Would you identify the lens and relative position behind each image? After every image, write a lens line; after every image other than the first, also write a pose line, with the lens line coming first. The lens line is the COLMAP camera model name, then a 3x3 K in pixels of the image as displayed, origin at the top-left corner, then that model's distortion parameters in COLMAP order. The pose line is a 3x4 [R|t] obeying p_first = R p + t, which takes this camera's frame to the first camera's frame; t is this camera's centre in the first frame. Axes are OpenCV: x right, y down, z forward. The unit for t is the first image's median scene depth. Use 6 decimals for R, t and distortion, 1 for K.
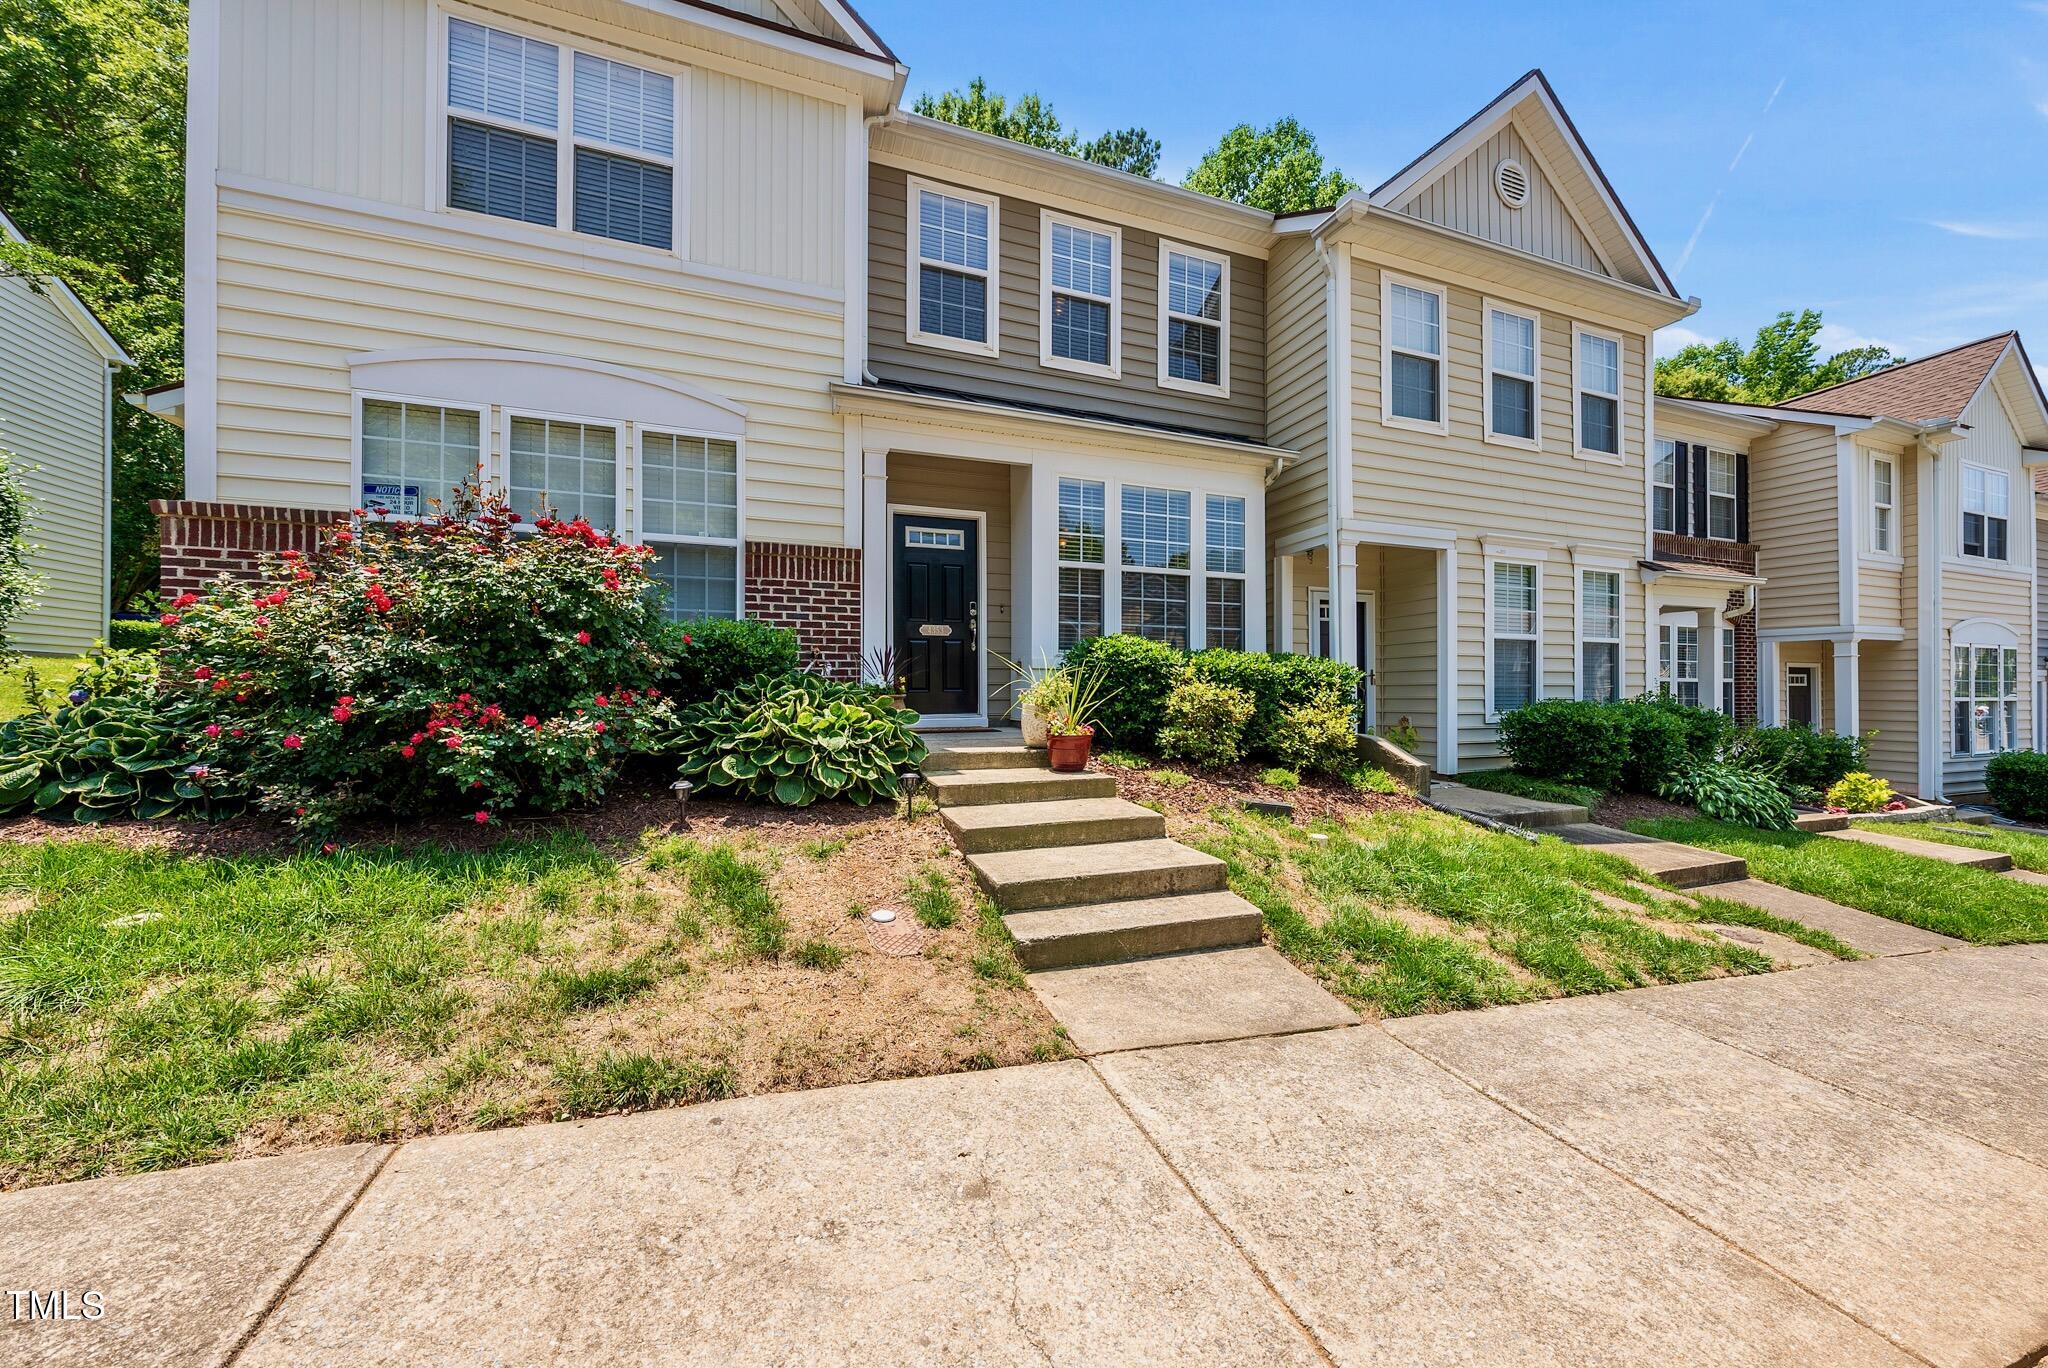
lens RADIAL K [[745.2, 0, 1034.4], [0, 745.2, 686.7], [0, 0, 1]] dist [-0.001265, 0.000341]
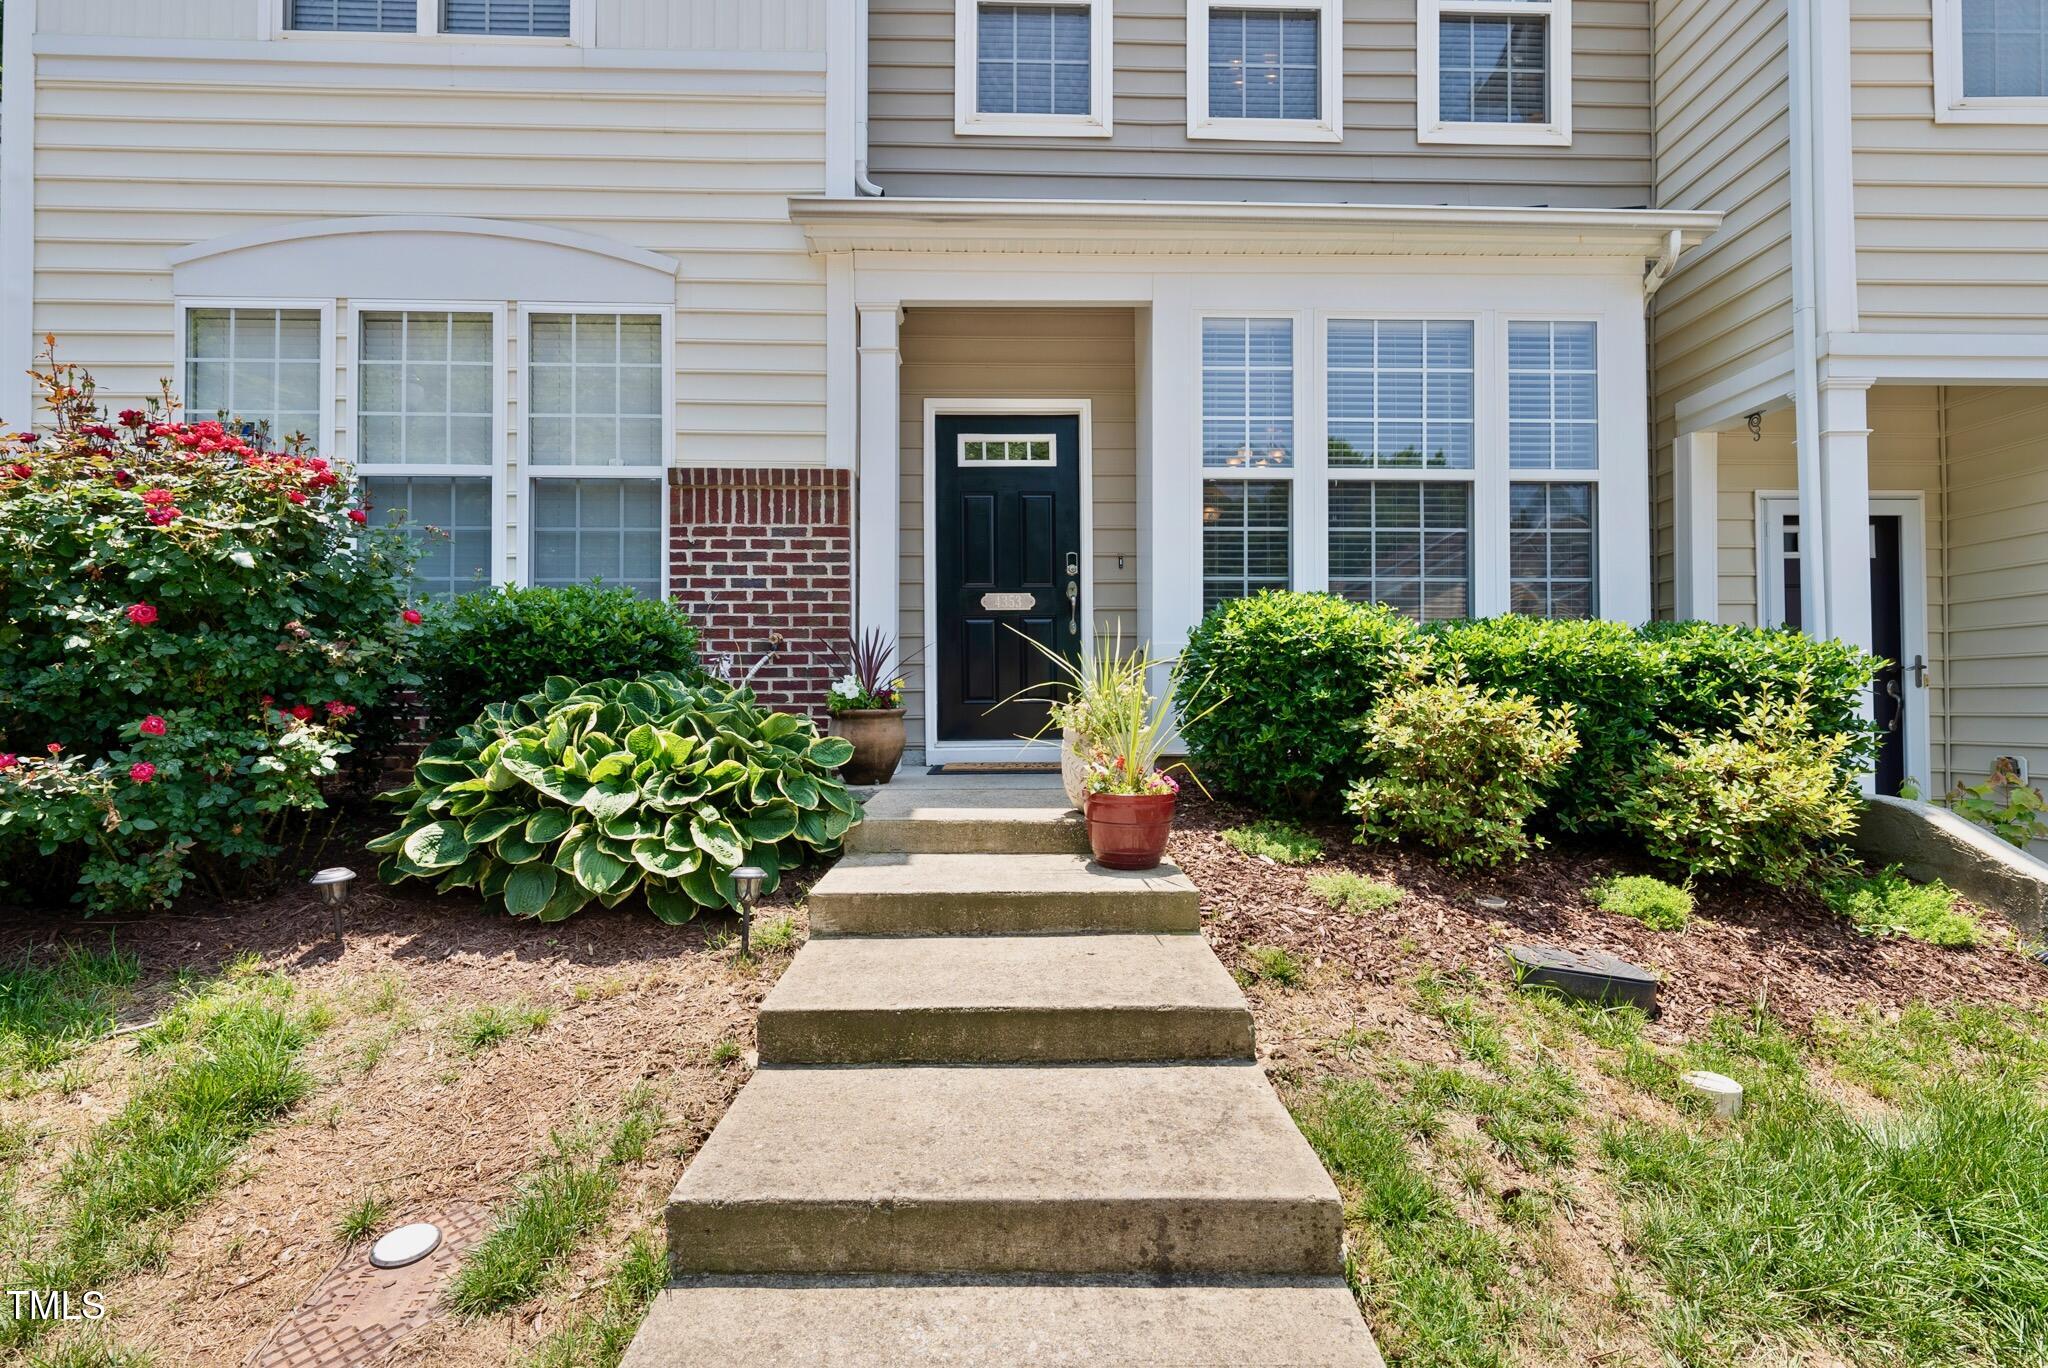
lens RADIAL K [[952.7, 0, 1033.7], [0, 952.7, 683.6], [0, 0, 1]] dist [0.001521, -0.000174]
pose [[0.943115, -0.007365, -0.332385, 0.168430], [0.004089, 0.999936, -0.010554, -0.001120], [0.332442, 0.008595, 0.943085, 0.325837]]
